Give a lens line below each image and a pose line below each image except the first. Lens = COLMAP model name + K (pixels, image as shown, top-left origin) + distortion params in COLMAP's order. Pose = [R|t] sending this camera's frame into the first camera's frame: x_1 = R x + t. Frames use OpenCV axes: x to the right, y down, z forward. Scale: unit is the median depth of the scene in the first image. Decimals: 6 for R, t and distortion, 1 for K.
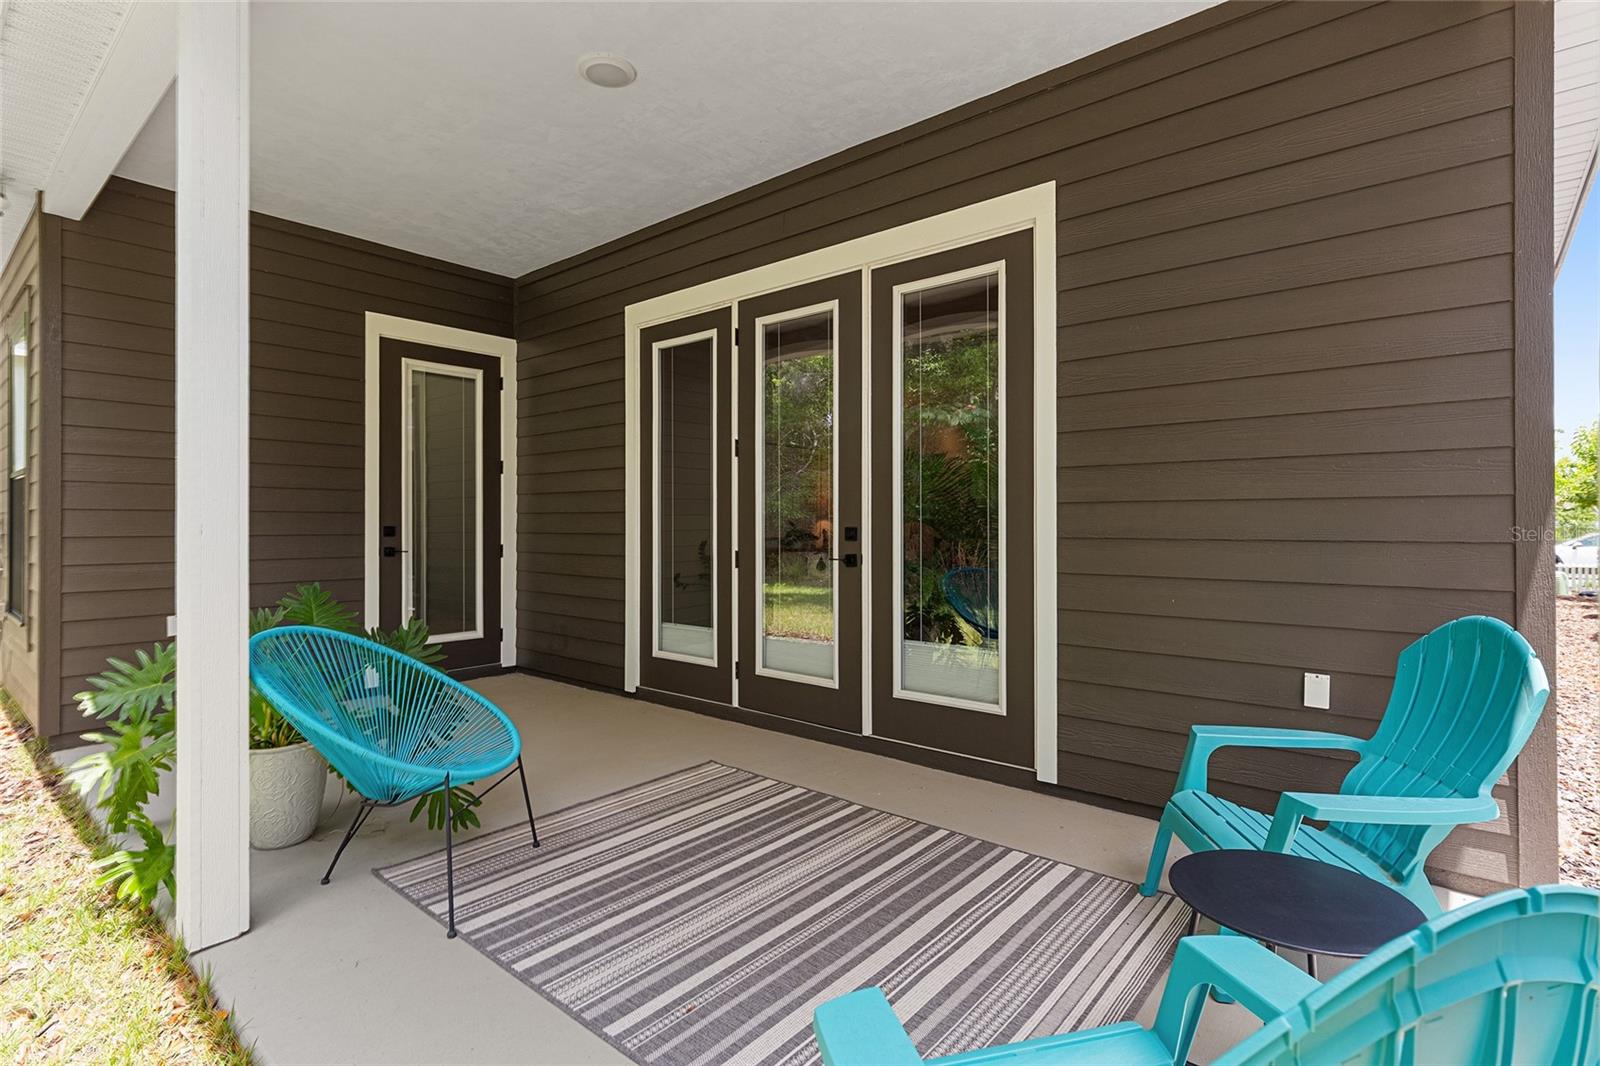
lens RADIAL K [[782.2, 0, 798.3], [0, 782.2, 526.2], [0, 0, 1]] dist [-0.000159, 0.000127]
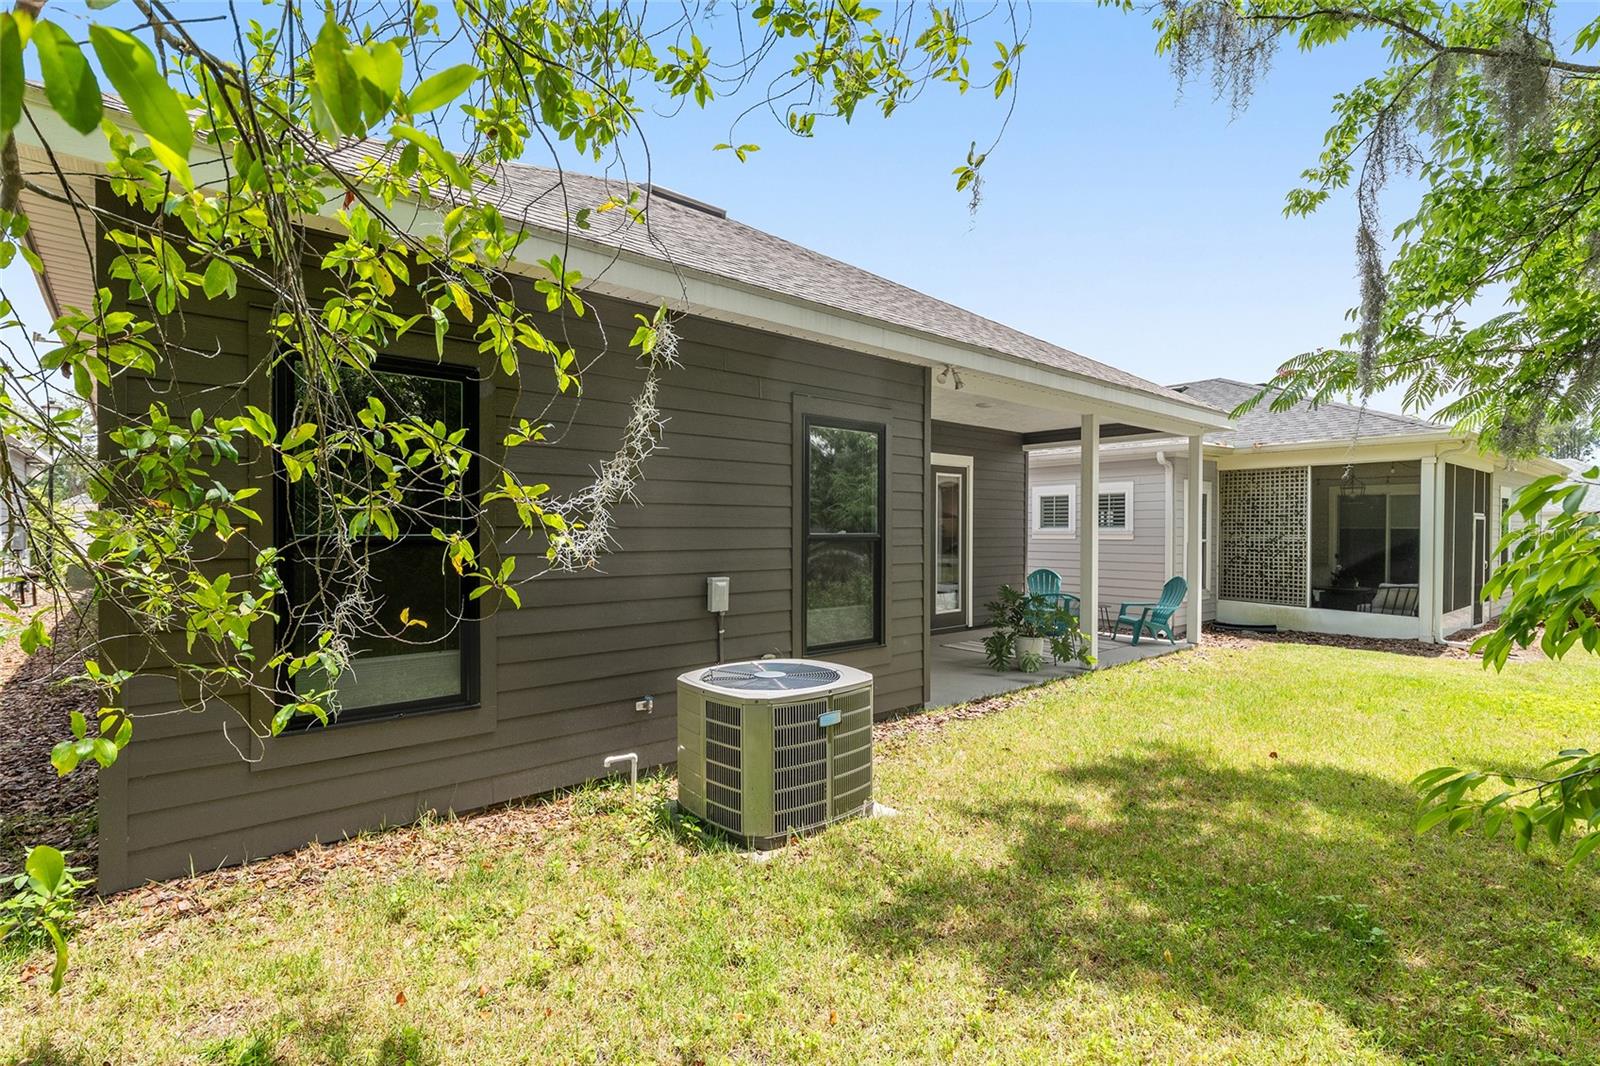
lens RADIAL K [[733.6, 0, 800.0], [0, 733.6, 533.0], [0, 0, 1]] dist [-0.000020, -0.000003]
pose [[0.144122, -0.003170, 0.989555, -2.143706], [-0.001648, 0.999993, 0.003443, -0.073973], [-0.989559, -0.002127, 0.144116, 0.903923]]
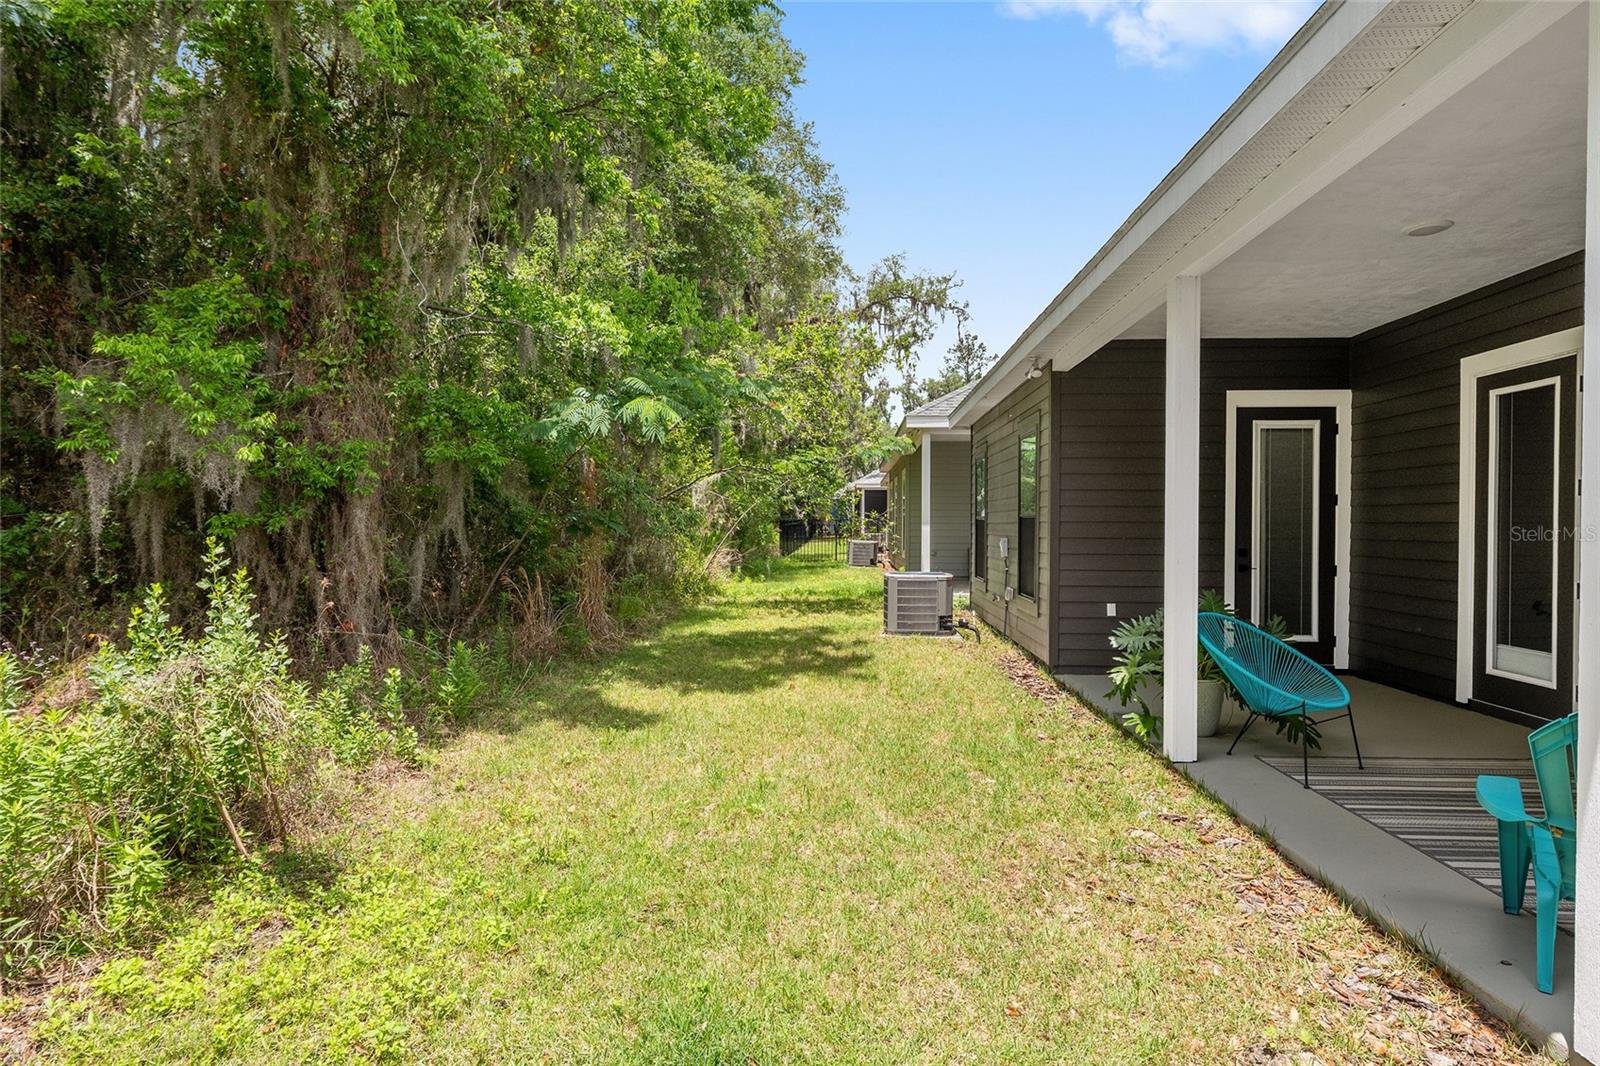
lens RADIAL K [[846.6, 0, 800.0], [0, 846.6, 533.0], [0, 0, 1]] dist [0.003168, -0.000516]
pose [[0.603810, 0.010018, -0.797065, 0.194557], [-0.006452, 0.999950, 0.007680, -0.037659], [0.797102, 0.000506, 0.603844, -0.534209]]
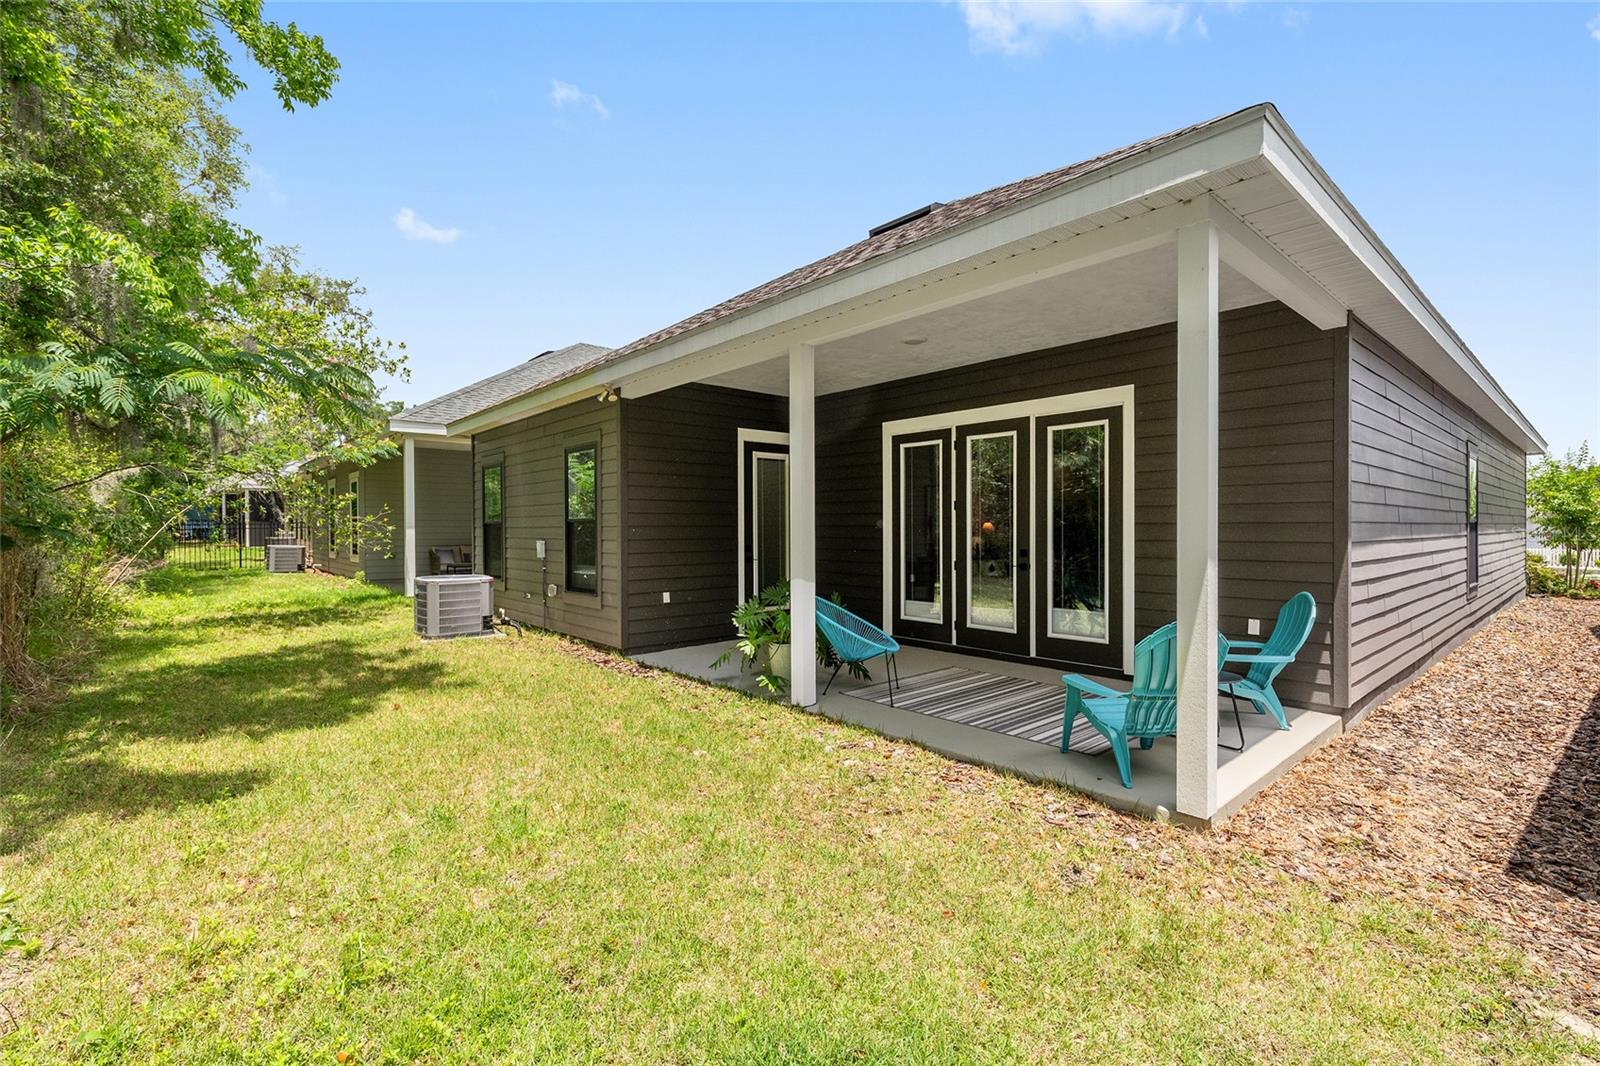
lens RADIAL K [[710.1, 0, 795.8], [0, 710.1, 535.9], [0, 0, 1]] dist [-0.001409, -0.000245]
pose [[0.988638, -0.000877, -0.150315, -0.189858], [0.002491, 0.999941, 0.010547, -0.044327], [0.150297, -0.010801, 0.988582, -0.688519]]
